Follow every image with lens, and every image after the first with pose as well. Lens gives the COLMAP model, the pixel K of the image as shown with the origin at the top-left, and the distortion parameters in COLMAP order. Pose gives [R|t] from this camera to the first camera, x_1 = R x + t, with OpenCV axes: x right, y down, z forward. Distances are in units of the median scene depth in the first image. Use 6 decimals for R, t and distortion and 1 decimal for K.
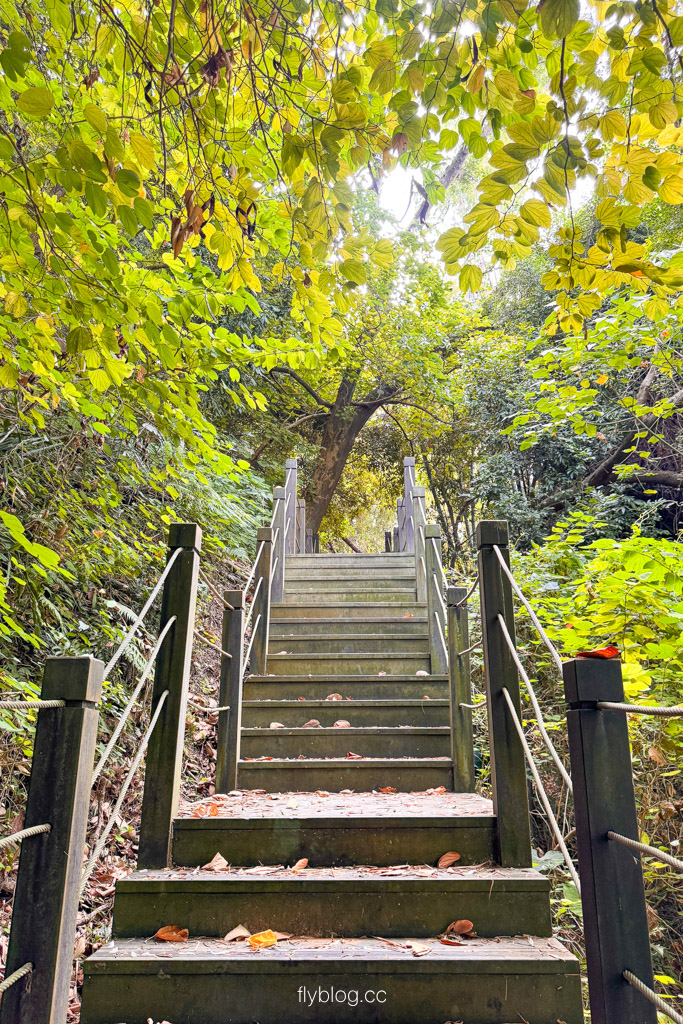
lens RADIAL K [[698.6, 0, 341.6], [0, 698.6, 510.8], [0, 0, 1]] dist [-0.000966, -0.000240]
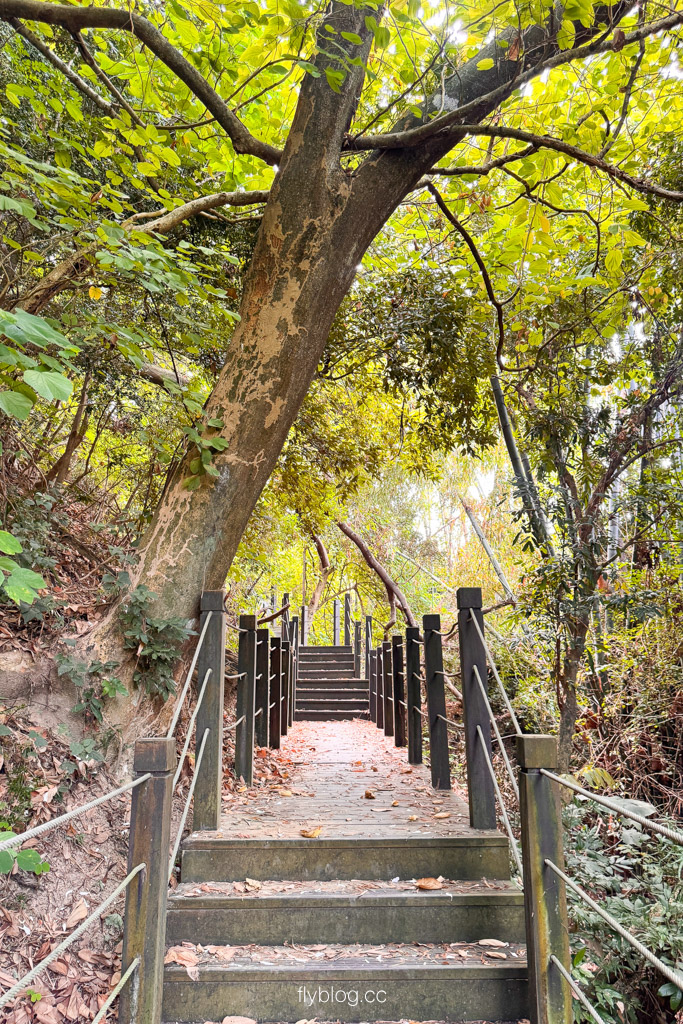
lens RADIAL K [[698.6, 0, 341.5], [0, 698.6, 511.3], [0, 0, 1]] dist [-0.000966, -0.000240]
pose [[0.999883, 0.004838, 0.014511, 0.009227], [-0.005980, 0.996799, 0.079722, -0.020681], [-0.014079, -0.079799, 0.996712, 0.697158]]
